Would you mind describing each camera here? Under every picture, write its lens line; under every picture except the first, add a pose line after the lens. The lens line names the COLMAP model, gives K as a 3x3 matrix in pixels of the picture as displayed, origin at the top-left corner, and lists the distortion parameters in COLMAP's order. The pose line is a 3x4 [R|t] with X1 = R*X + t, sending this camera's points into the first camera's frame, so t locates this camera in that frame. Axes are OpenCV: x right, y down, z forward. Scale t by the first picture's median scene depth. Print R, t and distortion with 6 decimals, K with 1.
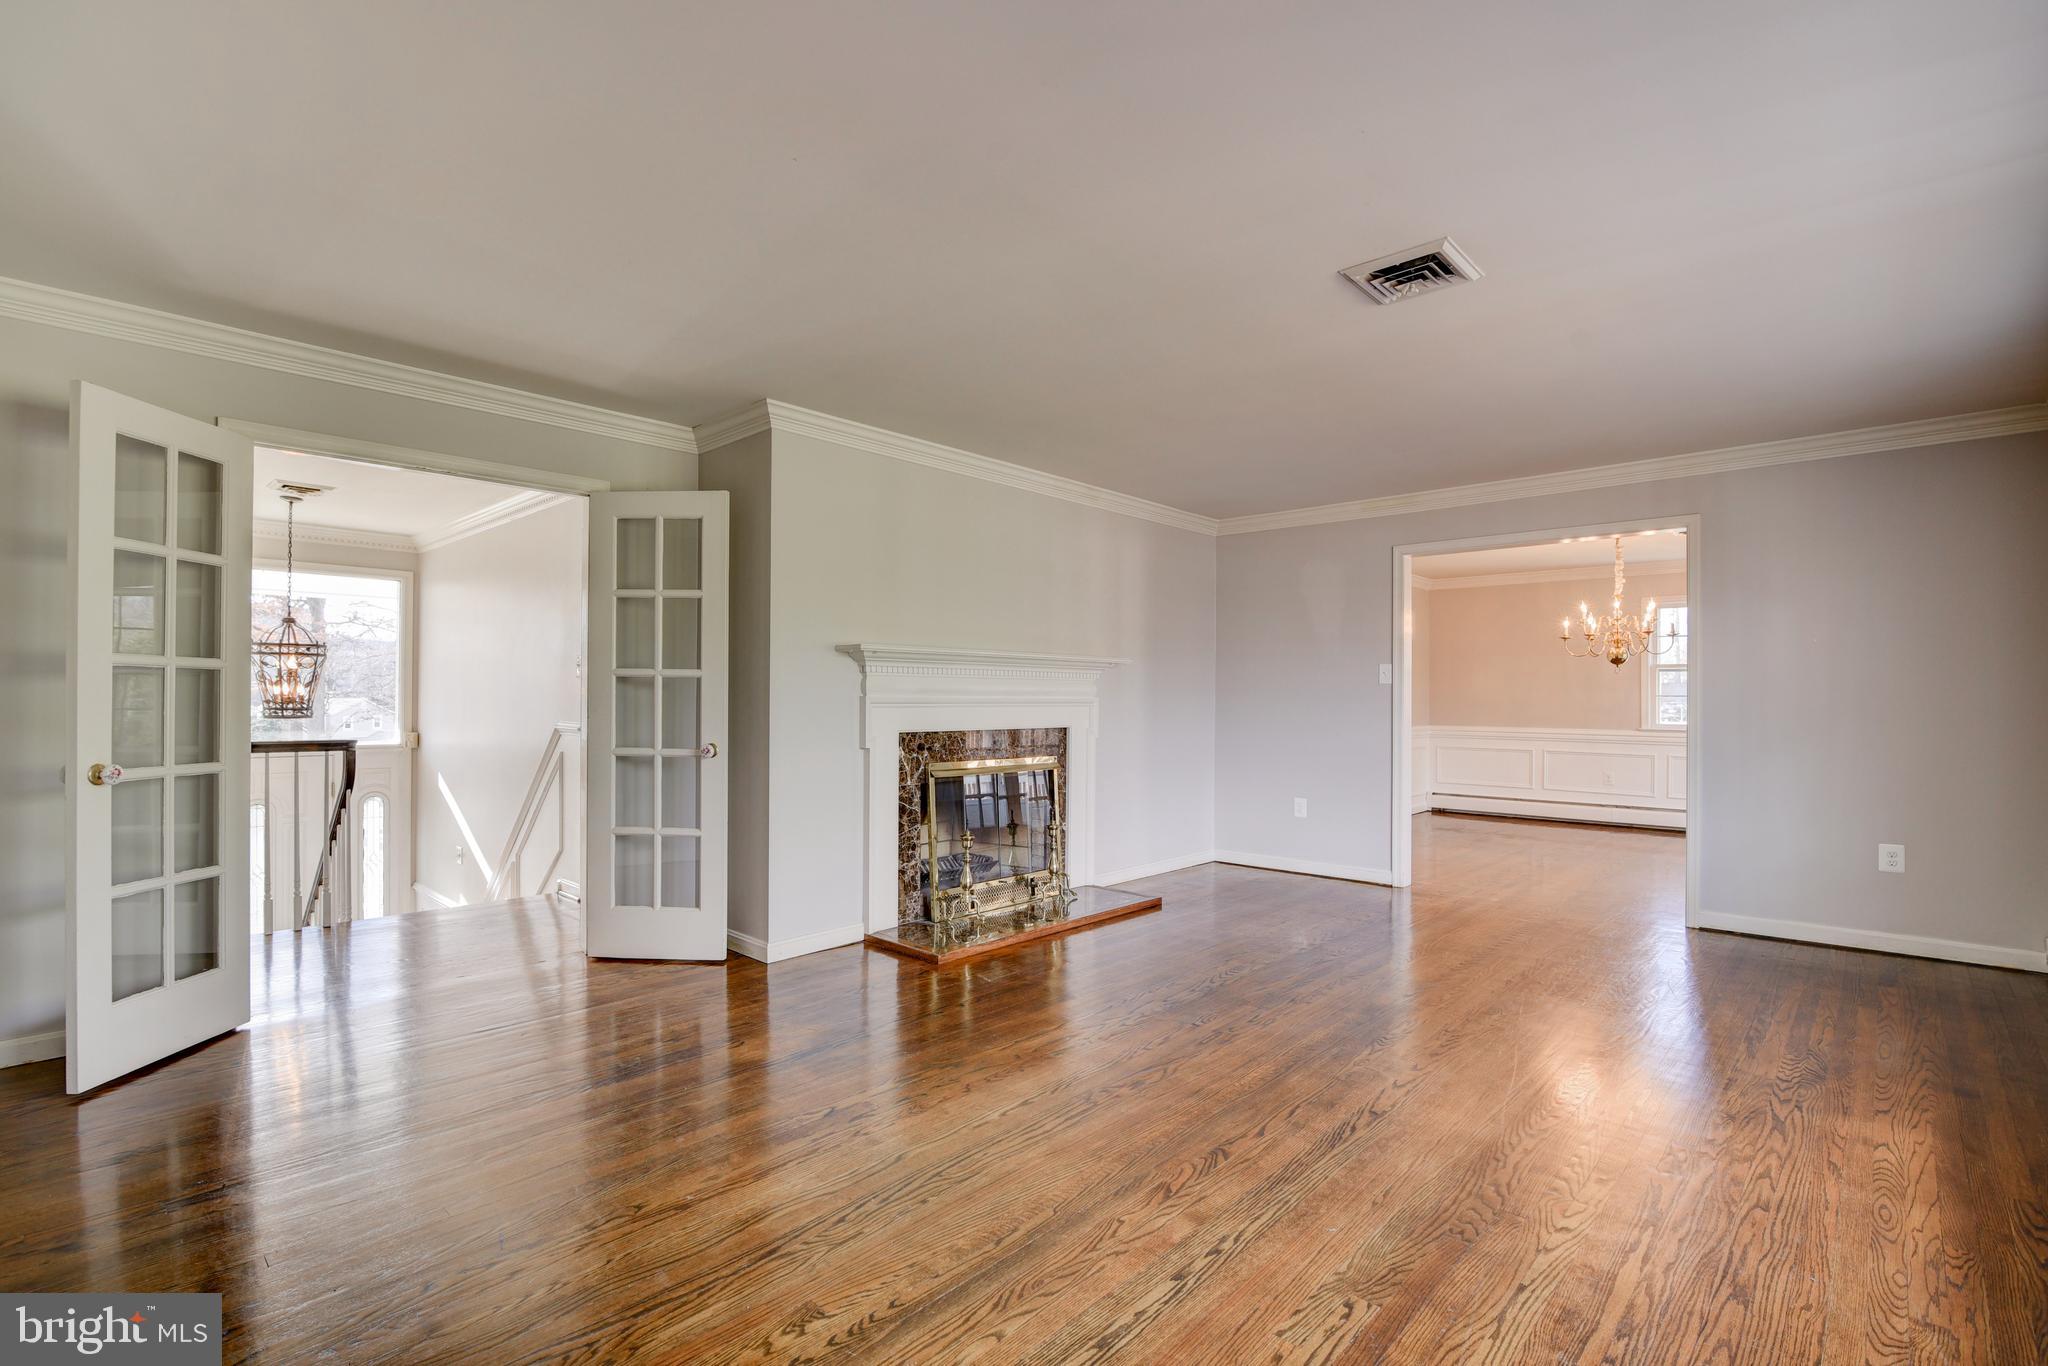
lens RADIAL K [[933.1, 0, 1027.7], [0, 933.1, 693.6], [0, 0, 1]] dist [-0.017604, 0.000863]
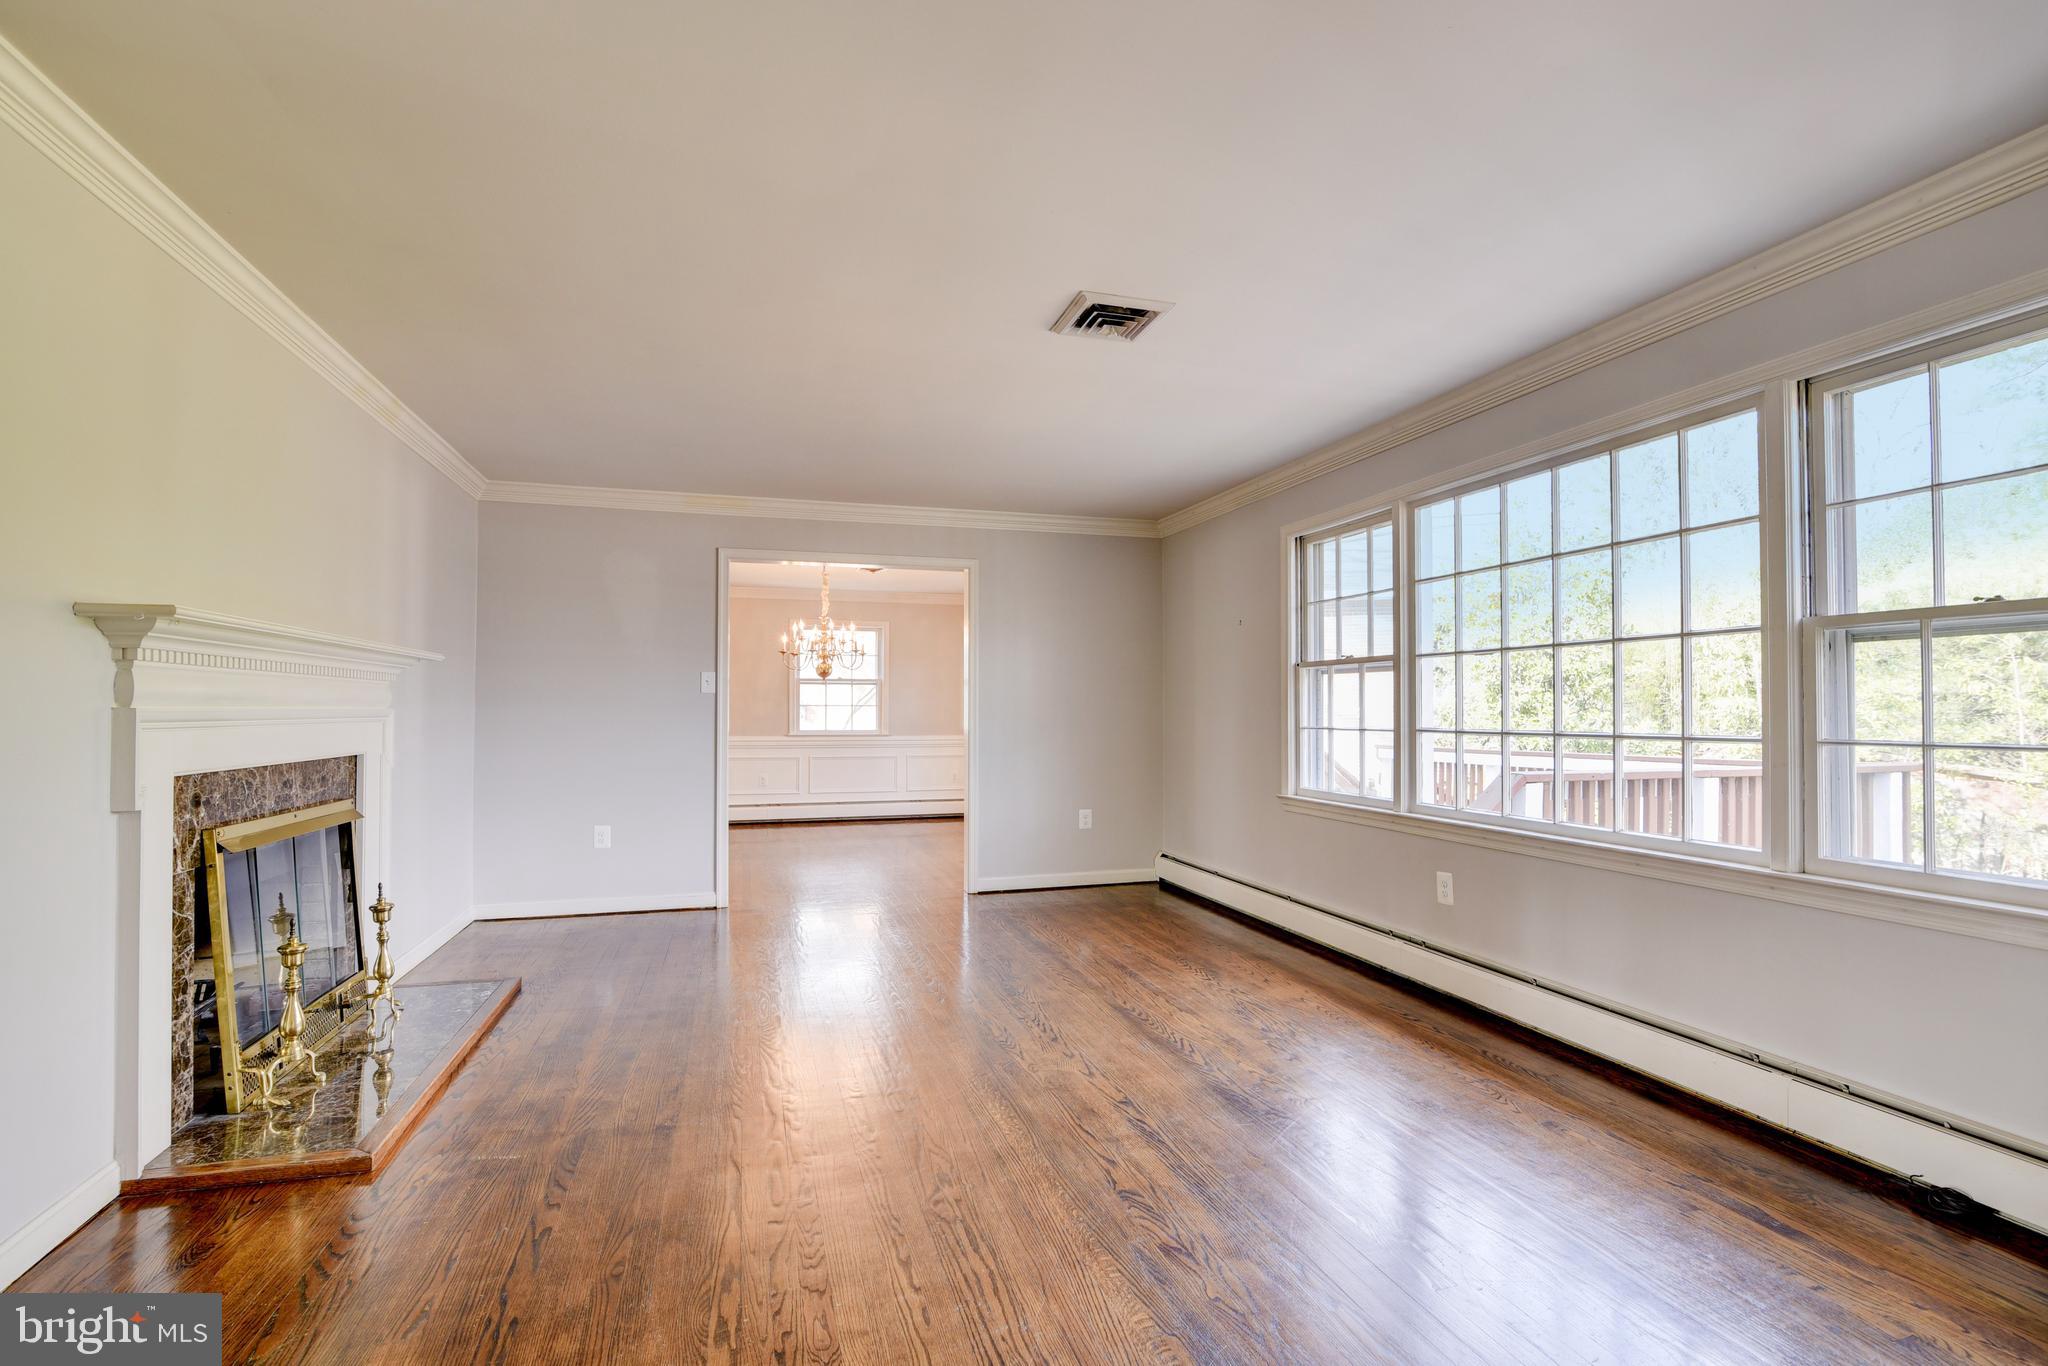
lens RADIAL K [[943.5, 0, 1006.2], [0, 943.5, 690.4], [0, 0, 1]] dist [-0.018923, -0.000112]
pose [[0.507798, 0.012798, 0.861381, -0.342047], [-0.001314, 0.999900, -0.014081, -0.000143], [-0.861475, 0.006018, 0.507764, 0.314899]]
